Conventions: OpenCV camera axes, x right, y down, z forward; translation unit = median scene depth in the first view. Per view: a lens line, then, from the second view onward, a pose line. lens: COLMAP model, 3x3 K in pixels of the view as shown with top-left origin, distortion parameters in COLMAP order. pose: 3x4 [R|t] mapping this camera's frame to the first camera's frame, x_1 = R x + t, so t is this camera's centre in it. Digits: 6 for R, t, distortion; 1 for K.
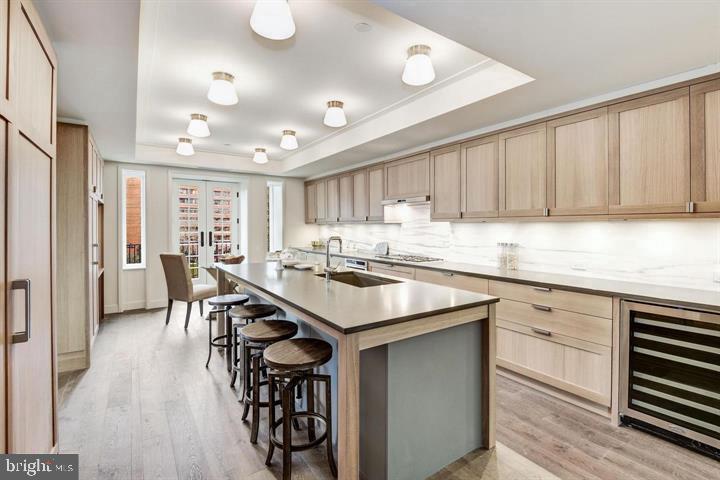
lens RADIAL K [[335.4, 0, 362.8], [0, 335.4, 226.3], [0, 0, 1]] dist [-0.000229, -0.000154]
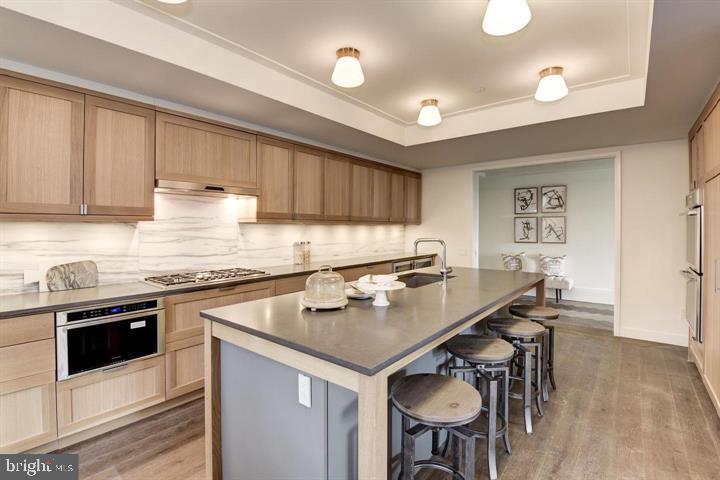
lens RADIAL K [[335.4, 0, 362.8], [0, 335.4, 226.3], [0, 0, 1]] dist [-0.000229, -0.000154]
pose [[-0.292424, 0.003058, 0.956284, -0.759073], [0.000405, 0.999995, -0.003074, -0.000644], [-0.956289, -0.000512, -0.292424, 1.159426]]
